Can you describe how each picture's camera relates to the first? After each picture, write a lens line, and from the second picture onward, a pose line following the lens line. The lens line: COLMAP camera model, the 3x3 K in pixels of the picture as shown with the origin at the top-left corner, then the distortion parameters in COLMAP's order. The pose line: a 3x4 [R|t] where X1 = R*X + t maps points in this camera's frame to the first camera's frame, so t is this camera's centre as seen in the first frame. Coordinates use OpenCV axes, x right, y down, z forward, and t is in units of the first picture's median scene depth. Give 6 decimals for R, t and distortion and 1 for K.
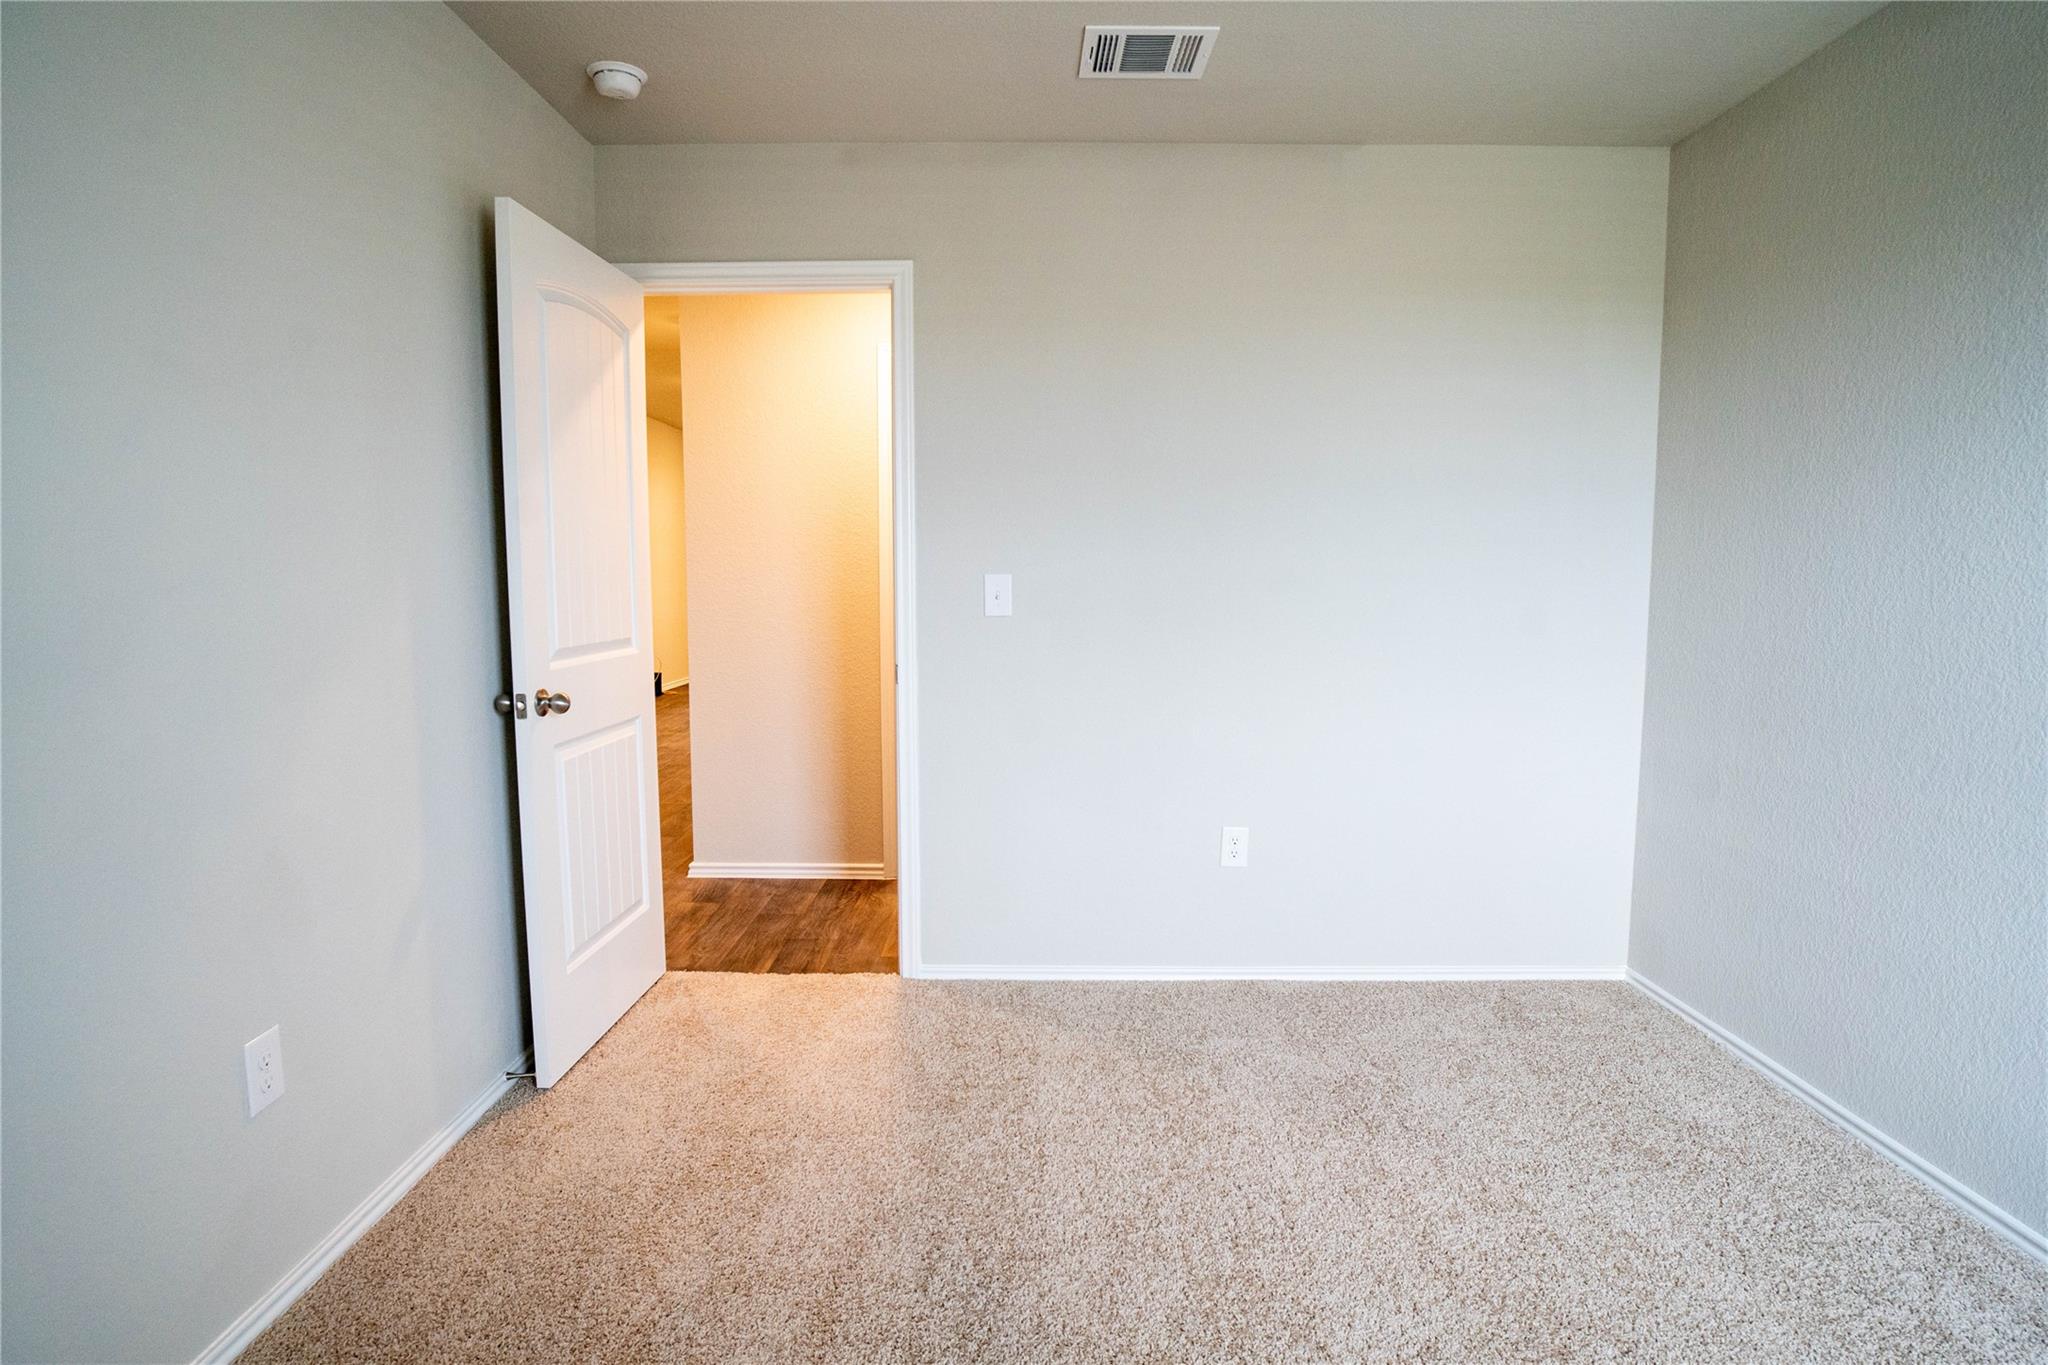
lens RADIAL K [[1079.9, 0, 1022.6], [0, 1079.9, 683.1], [0, 0, 1]] dist [-0.049352, 0.008838]
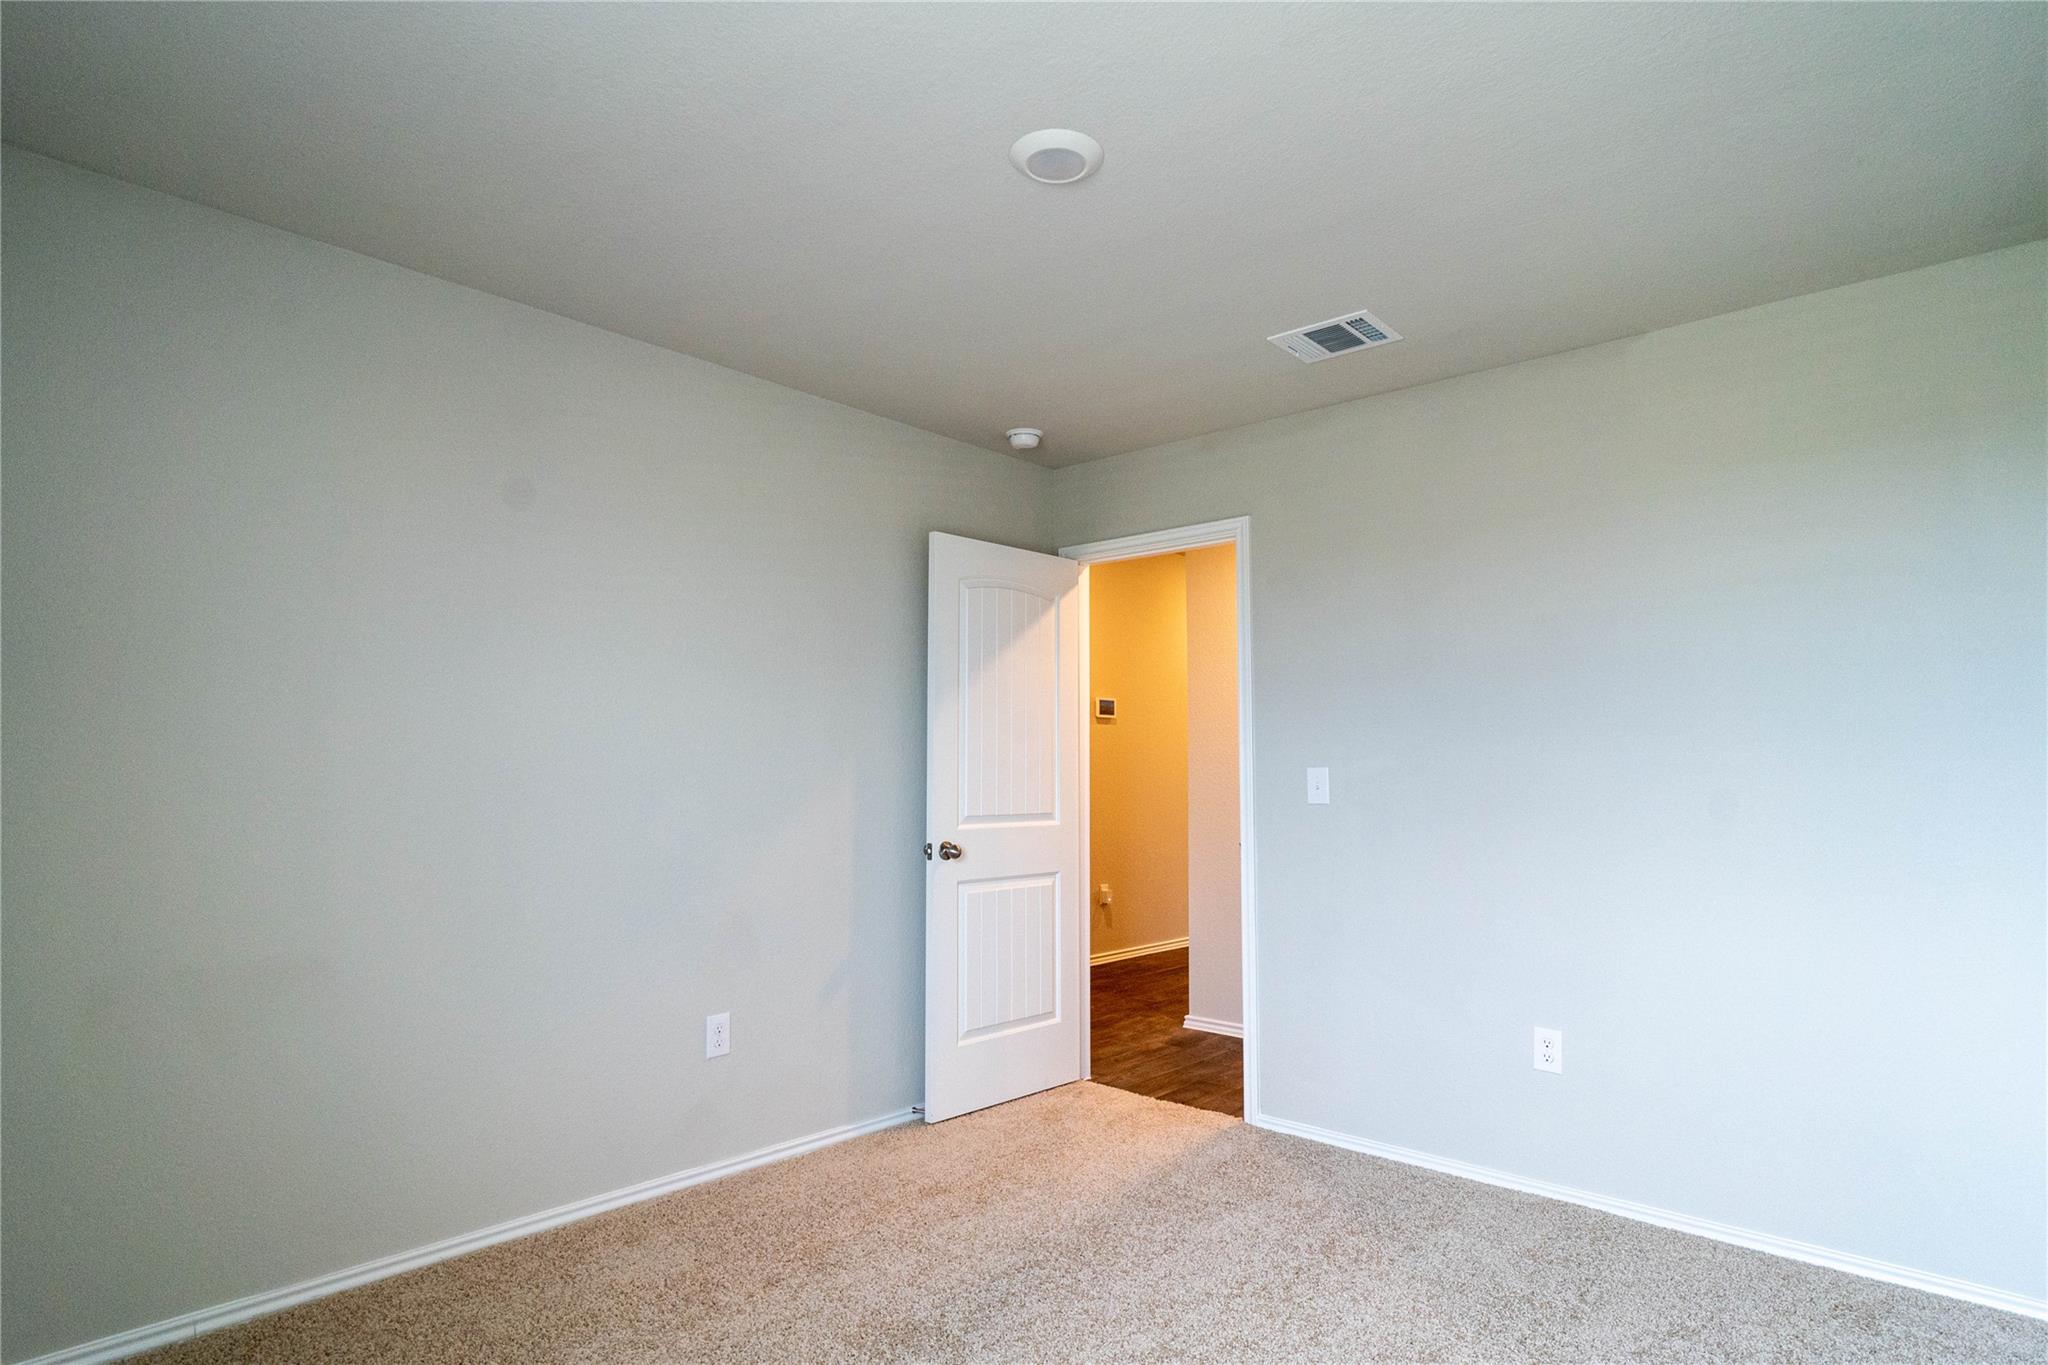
lens RADIAL K [[1079.9, 0, 1023.1], [0, 1079.9, 686.5], [0, 0, 1]] dist [-0.049352, 0.008838]
pose [[0.748793, -0.049623, -0.660943, 0.500943], [-0.074062, 0.984684, -0.157836, 0.017806], [0.658653, 0.167137, 0.733650, -0.056181]]
